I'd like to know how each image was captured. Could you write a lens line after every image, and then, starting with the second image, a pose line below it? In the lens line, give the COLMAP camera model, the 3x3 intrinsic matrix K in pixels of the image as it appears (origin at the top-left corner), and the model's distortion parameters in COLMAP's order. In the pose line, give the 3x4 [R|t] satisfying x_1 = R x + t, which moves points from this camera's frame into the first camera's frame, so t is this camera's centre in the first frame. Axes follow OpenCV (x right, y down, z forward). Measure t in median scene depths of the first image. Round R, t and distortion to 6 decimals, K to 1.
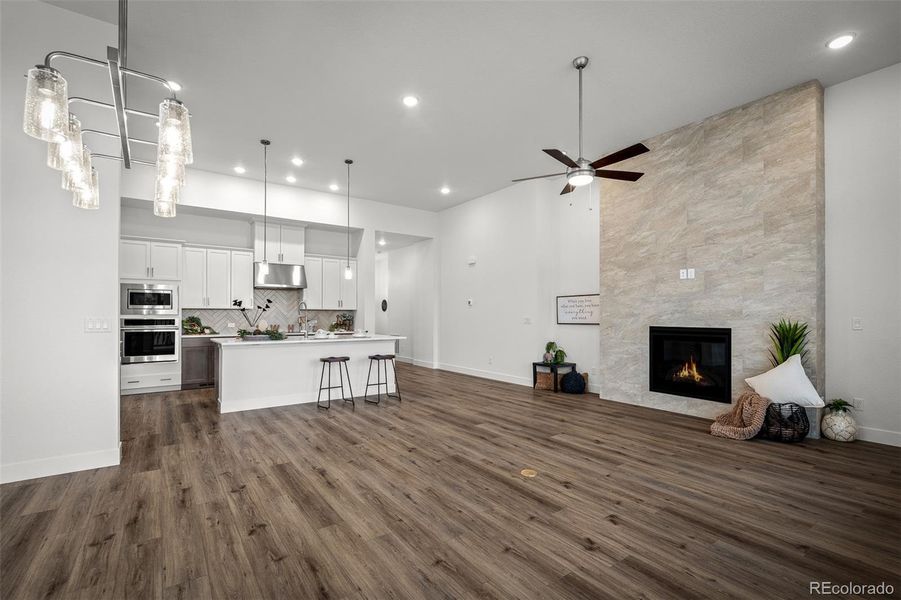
lens RADIAL K [[432.4, 0, 450.5], [0, 432.4, 300.0], [0, 0, 1]] dist [-0.001211, -0.000214]
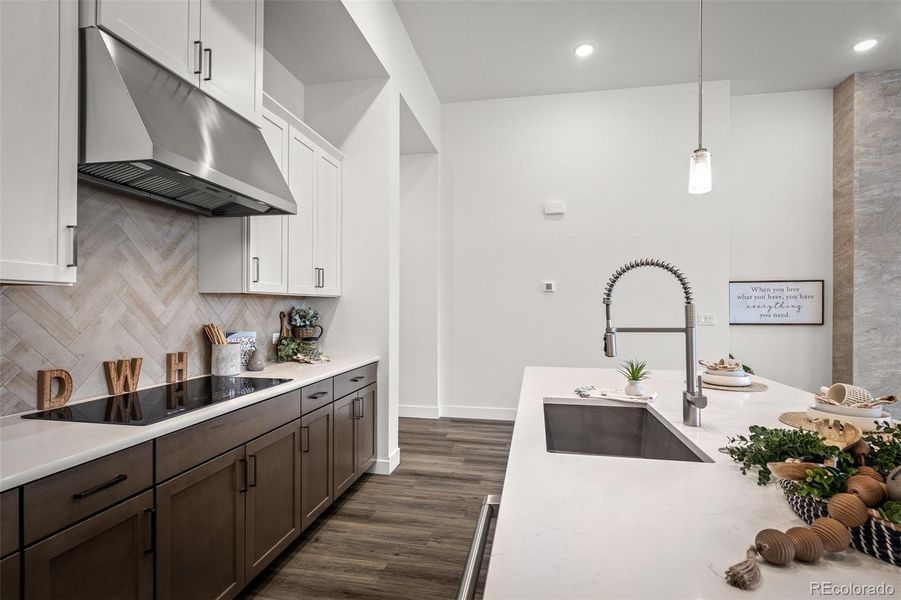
lens RADIAL K [[458.8, 0, 450.5], [0, 458.8, 300.0], [0, 0, 1]] dist [0.001375, 0.000506]
pose [[0.708287, 0.009580, 0.705859, -0.469692], [-0.027924, 0.999506, 0.014455, 0.019036], [-0.705372, -0.029949, 0.708205, 0.736122]]
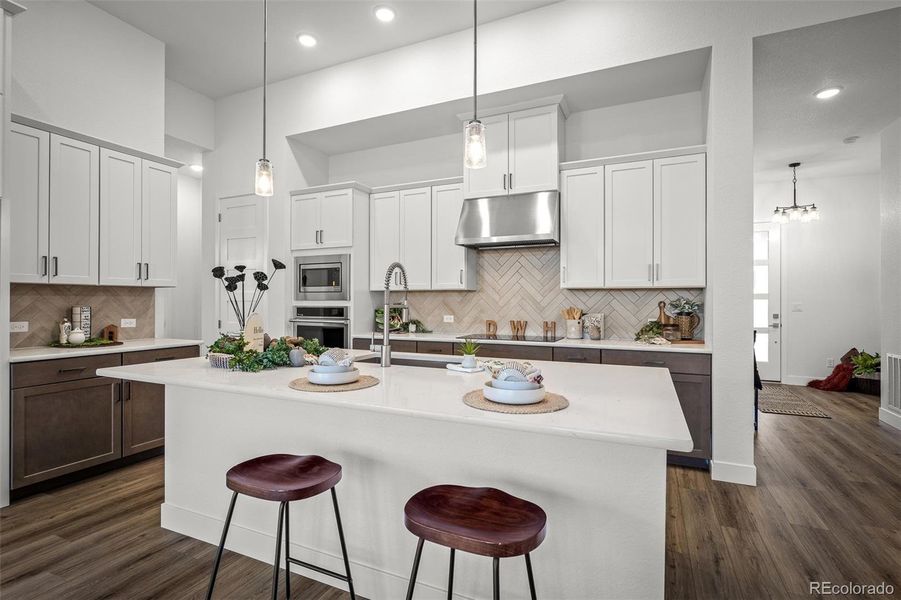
lens RADIAL K [[432.4, 0, 450.5], [0, 432.4, 300.0], [0, 0, 1]] dist [-0.001211, -0.000214]
pose [[0.508500, -0.004798, -0.861048, -0.014060], [0.027721, 0.999557, 0.010802, 0.026648], [0.860615, -0.029362, 0.508408, 0.700830]]
